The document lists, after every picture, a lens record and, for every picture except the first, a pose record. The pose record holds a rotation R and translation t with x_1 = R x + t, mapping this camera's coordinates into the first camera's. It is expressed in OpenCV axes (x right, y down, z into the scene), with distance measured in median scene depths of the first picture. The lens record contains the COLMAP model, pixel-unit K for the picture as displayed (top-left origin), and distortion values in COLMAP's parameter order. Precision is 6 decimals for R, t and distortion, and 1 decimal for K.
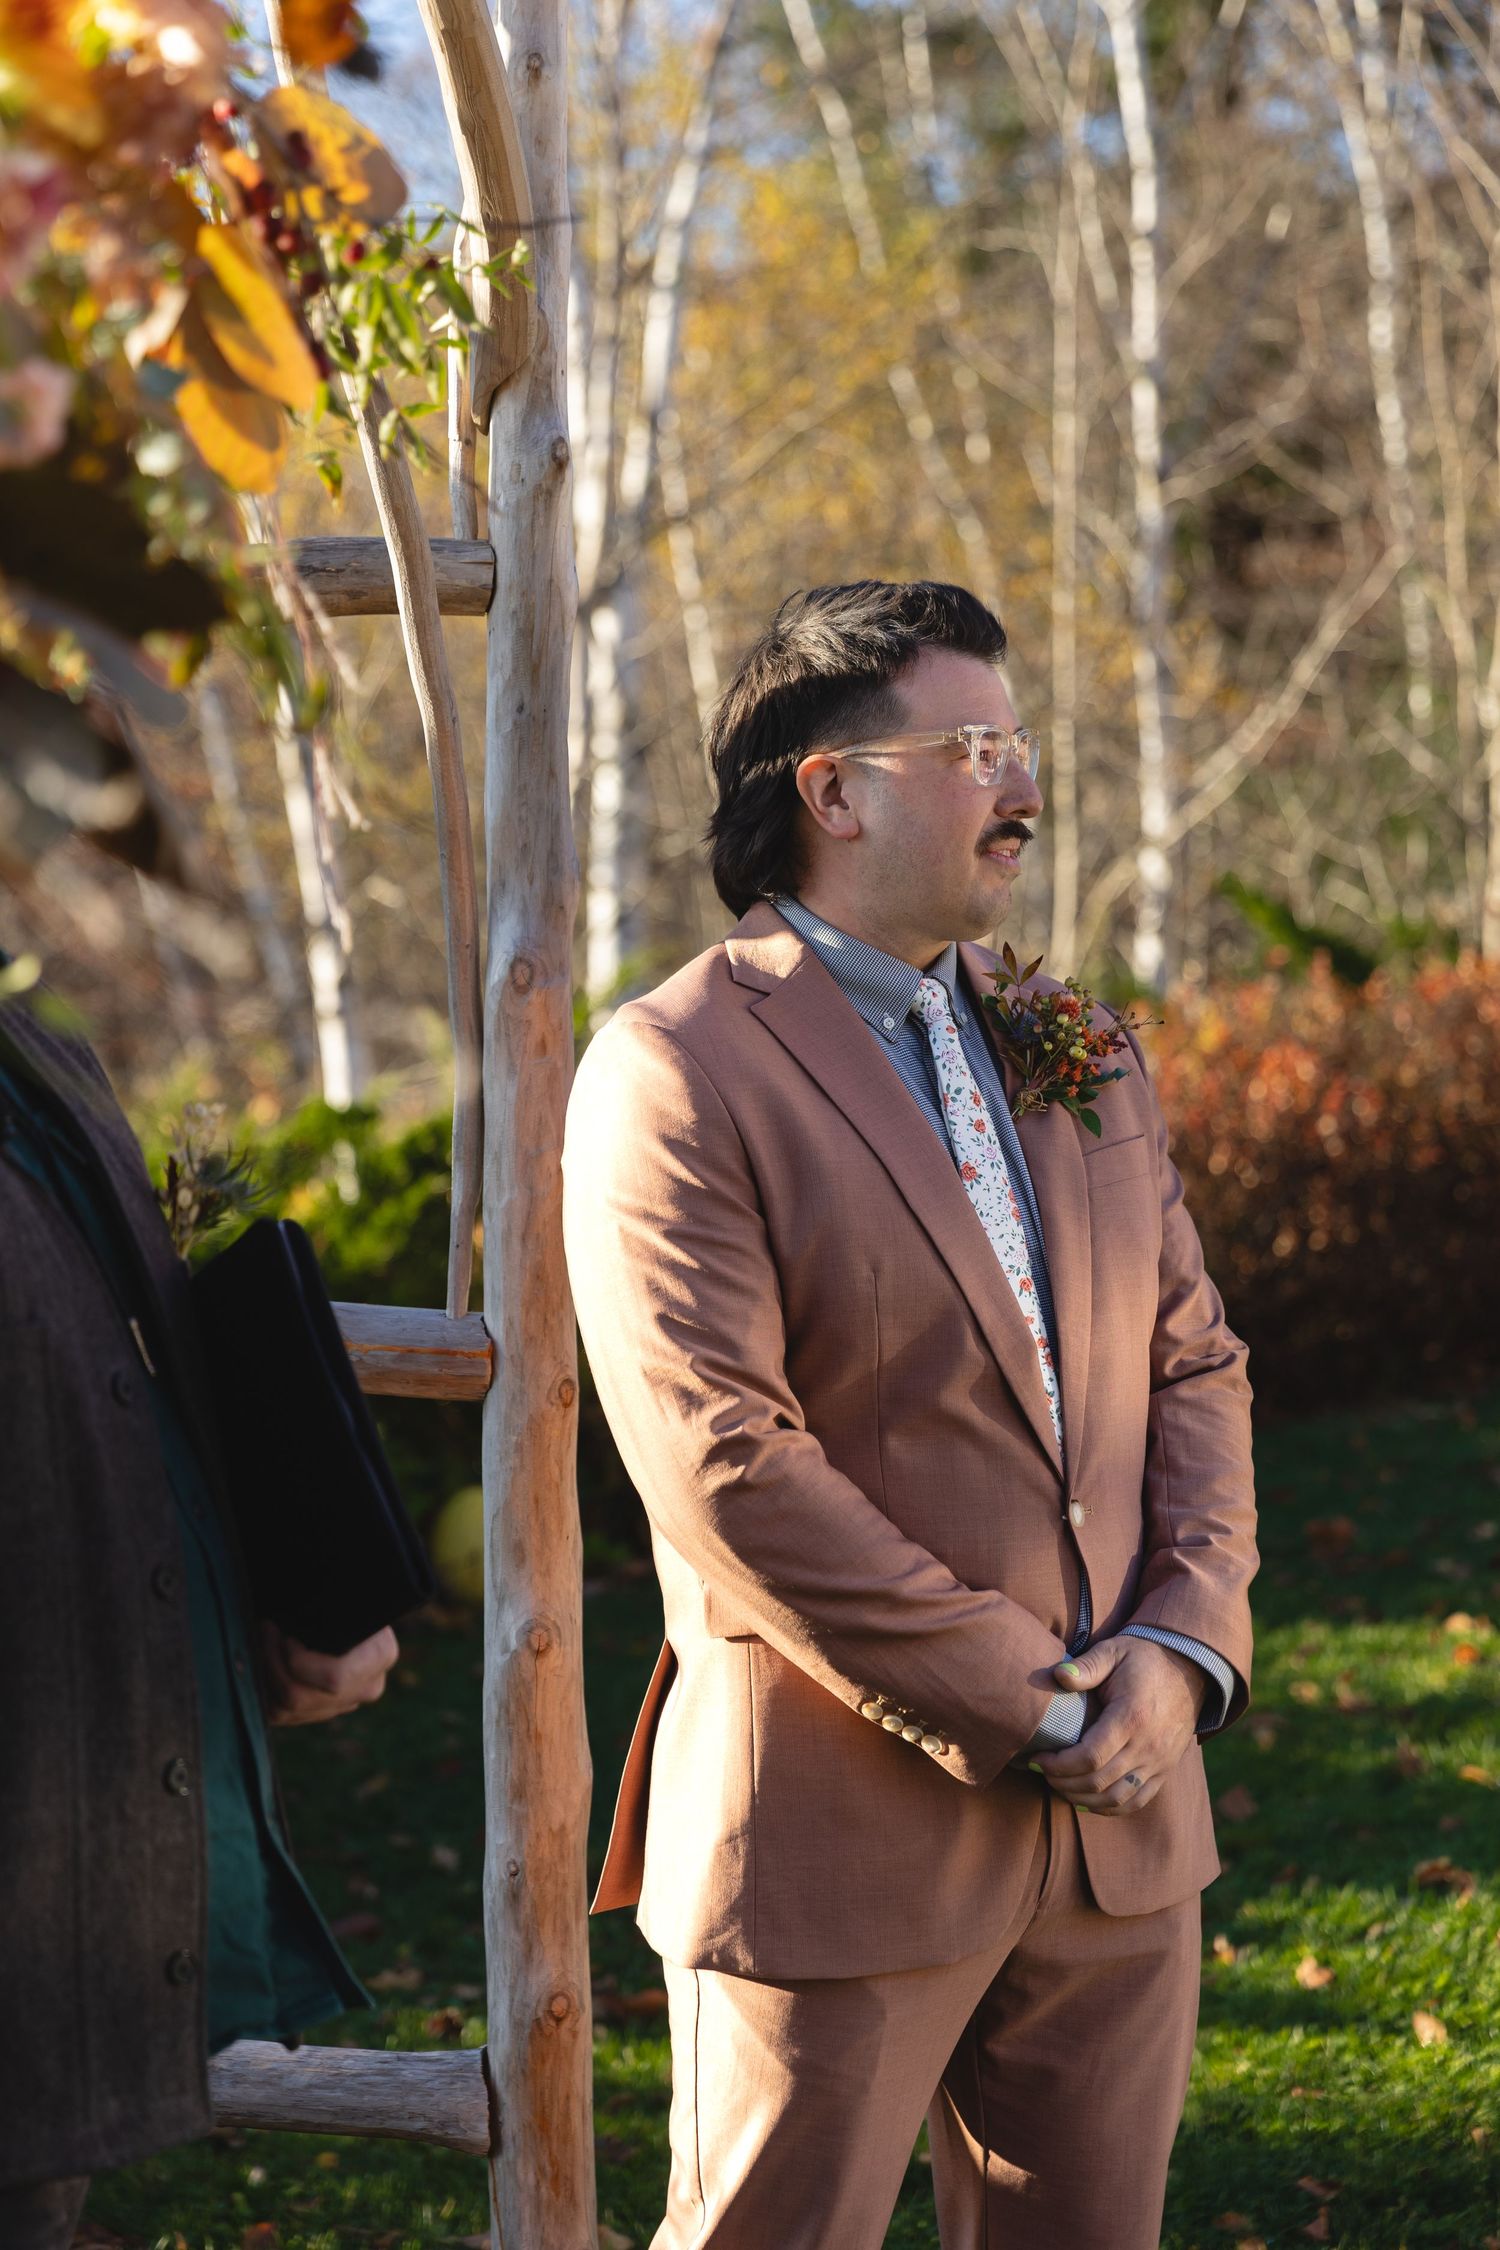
lens RADIAL K [[4610.4, 0, 750.5], [0, 4610.4, 1123.7], [0, 0, 1]] dist [0.032196, 0.000000]
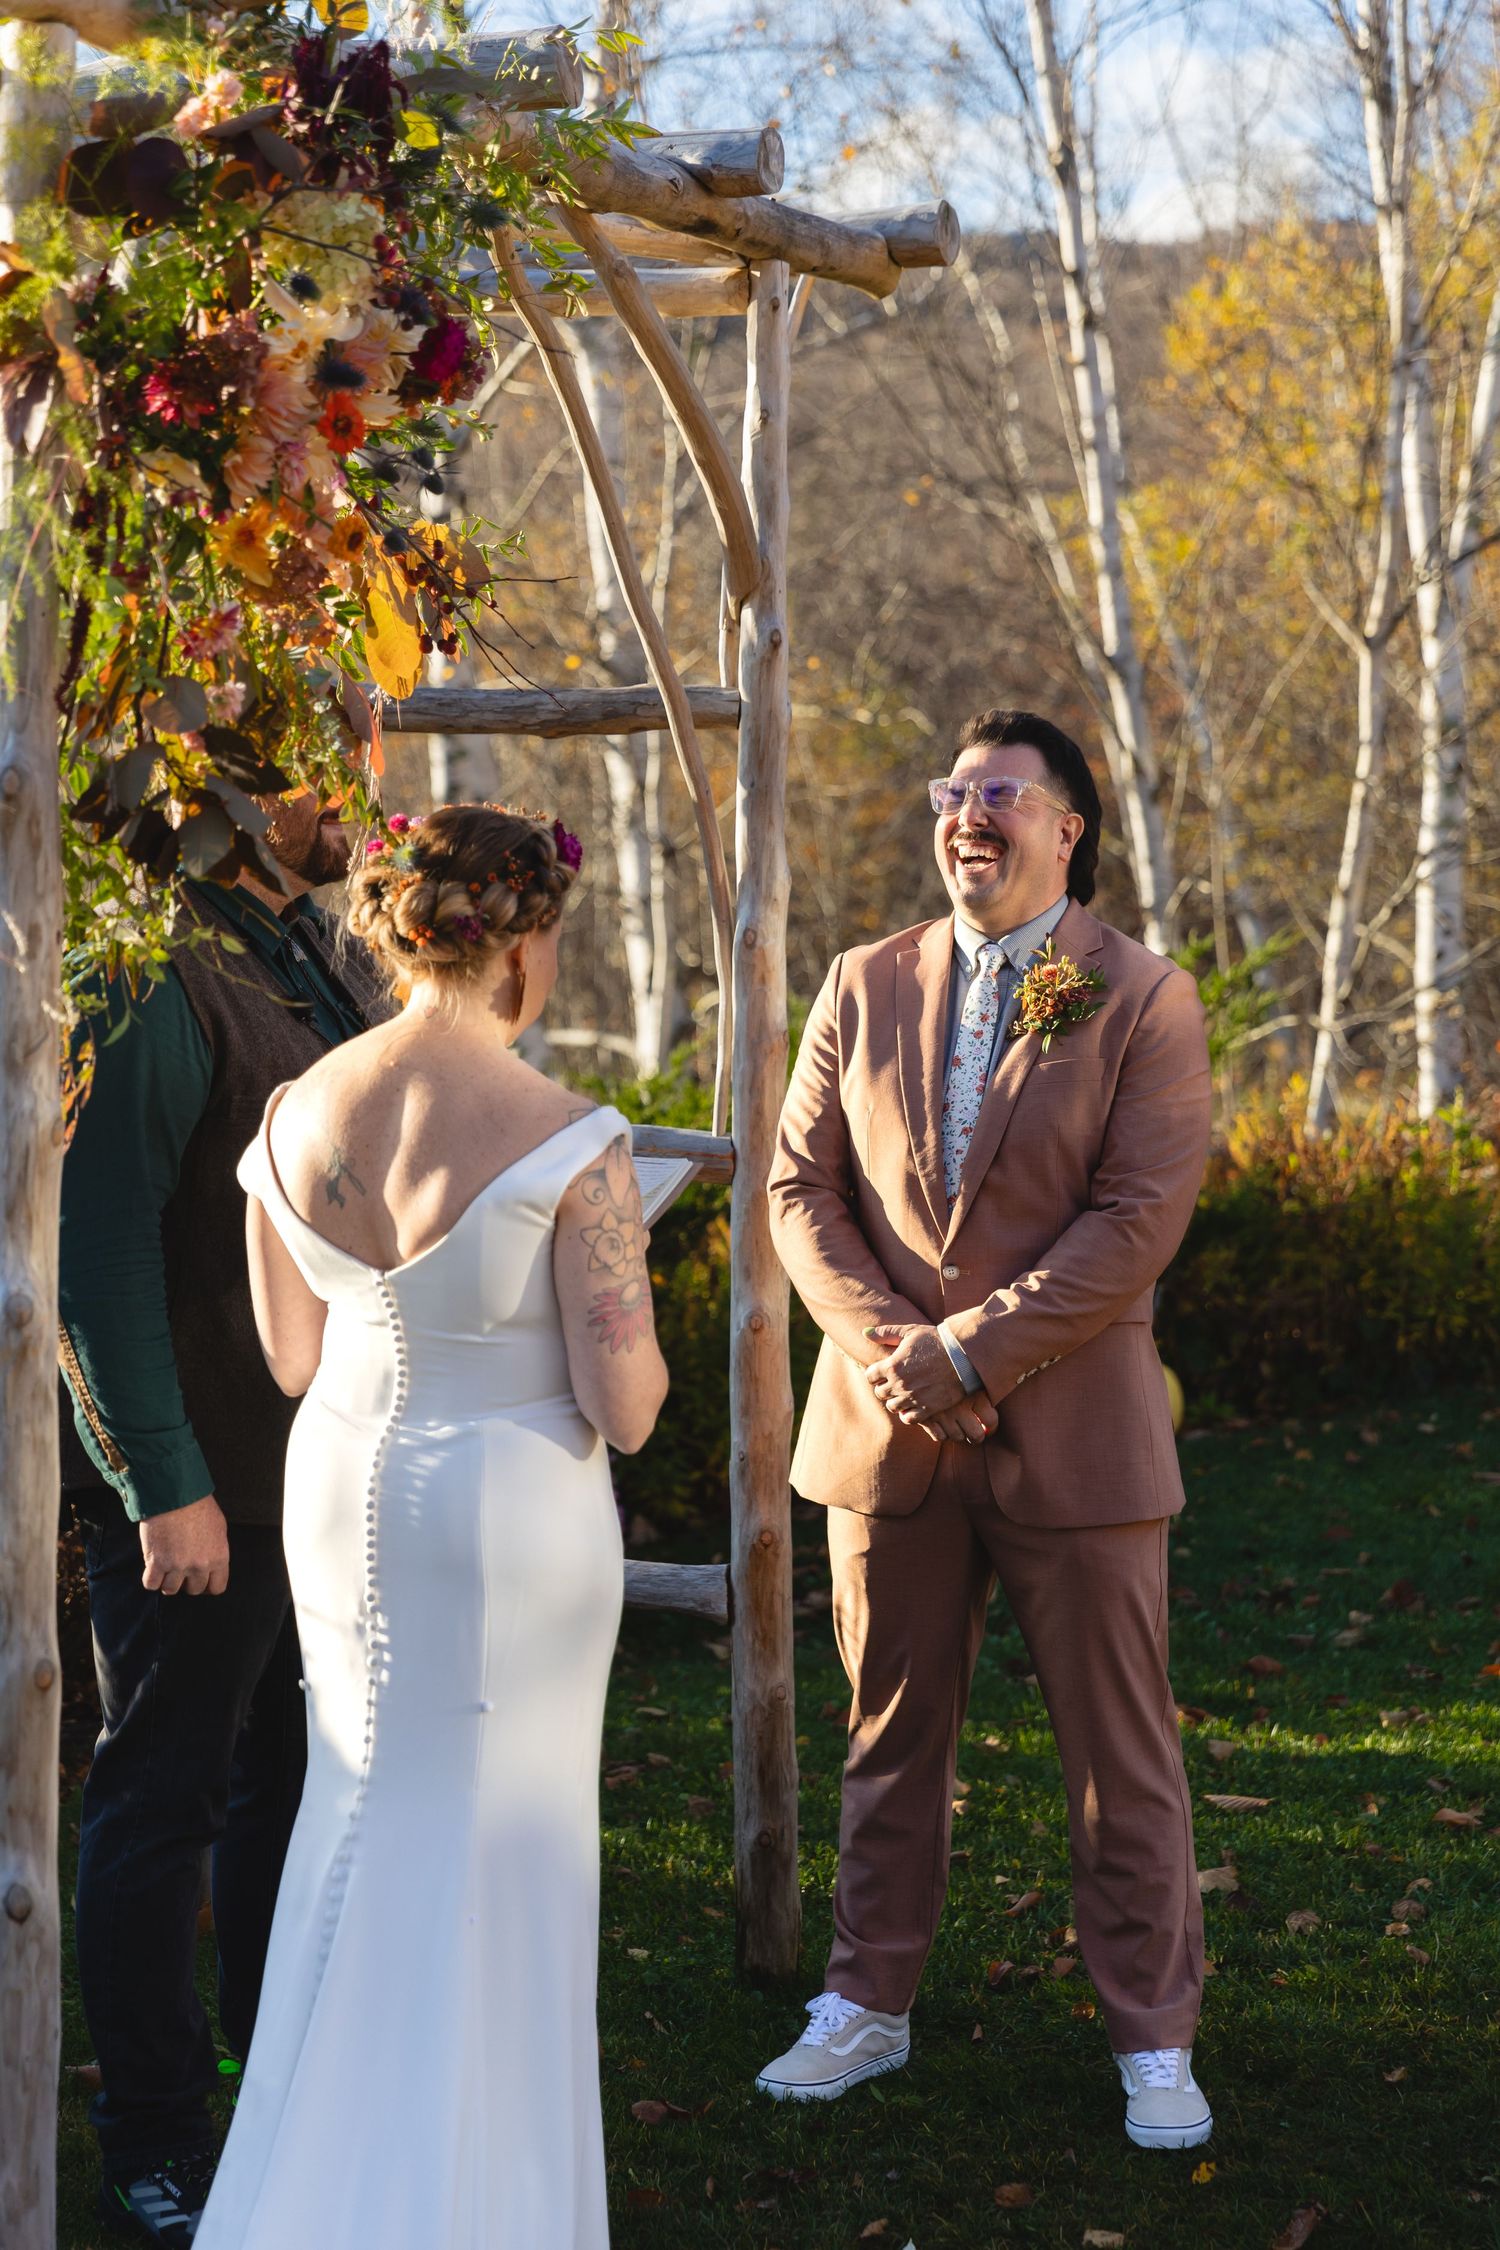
lens RADIAL K [[4610.4, 0, 751.2], [0, 4610.4, 1122.0], [0, 0, 1]] dist [0.032196, 0.000000]
pose [[0.969947, 0.029286, -0.241549, 0.363883], [-0.028382, 0.999571, 0.007222, 0.024162], [0.241657, -0.000149, 0.970362, -0.669212]]
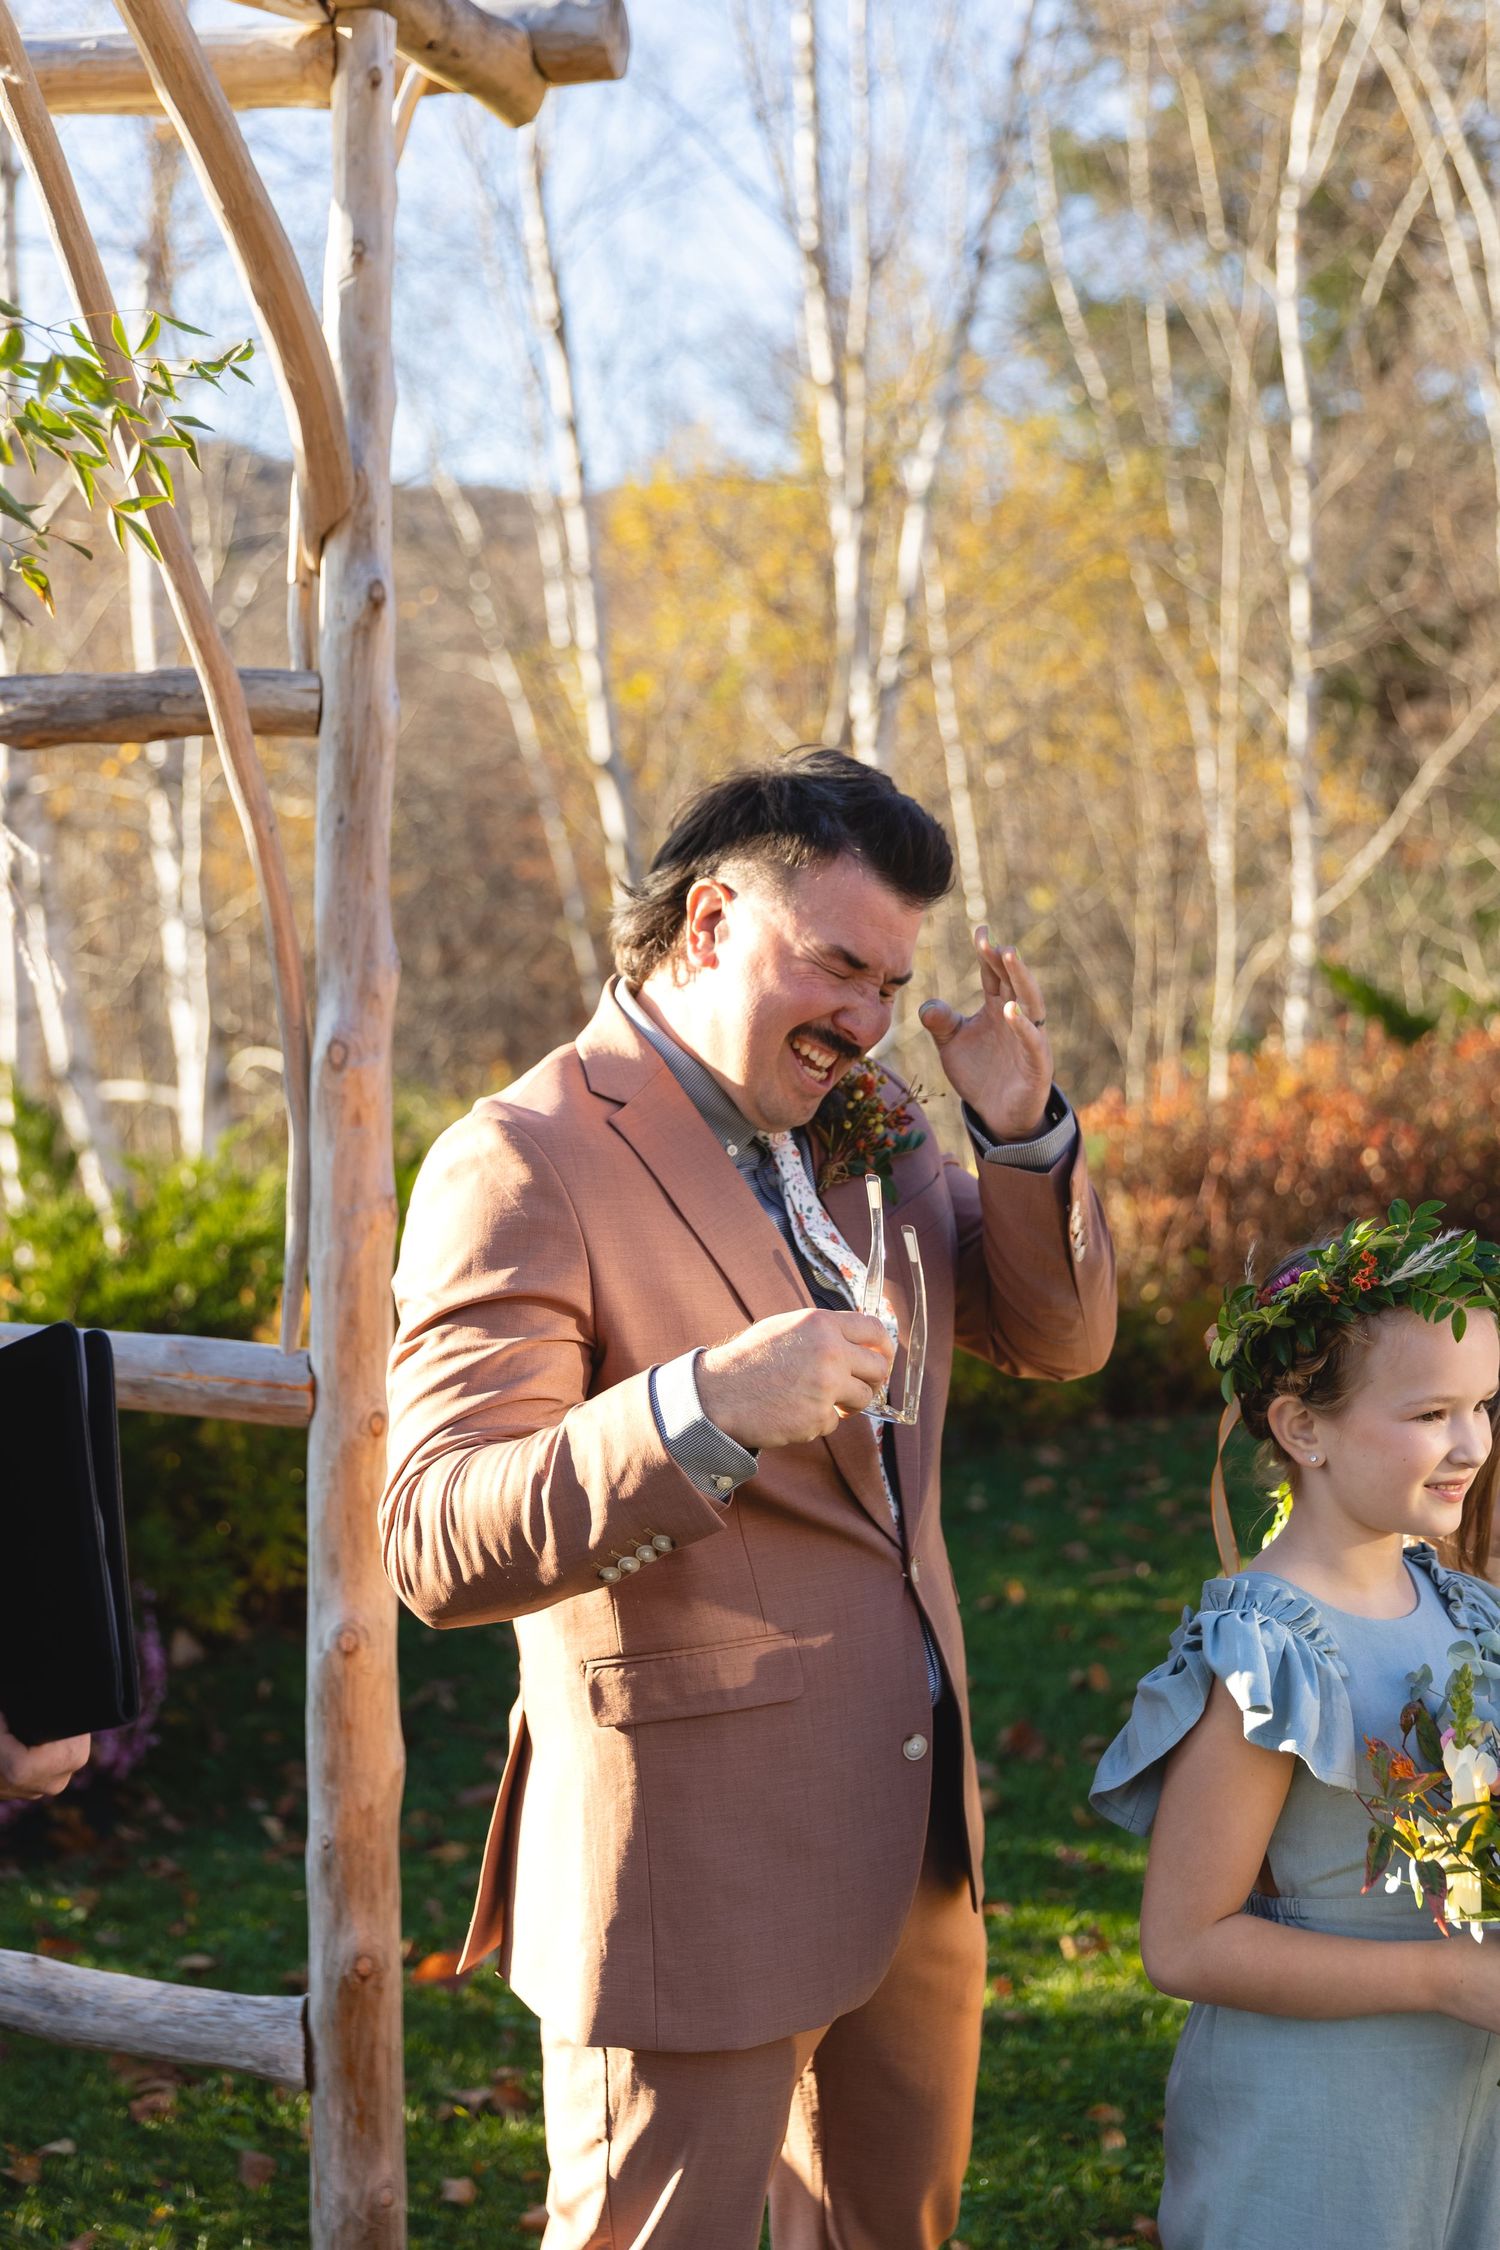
lens RADIAL K [[3320.8, 0, 712.7], [0, 3320.8, 1072.9], [0, 0, 1]] dist [0.031569, 0.000000]
pose [[0.993509, 0.022457, -0.111516, 0.129563], [-0.024000, 0.999634, -0.012512, -0.019357], [0.111195, 0.015107, 0.993684, 0.196029]]
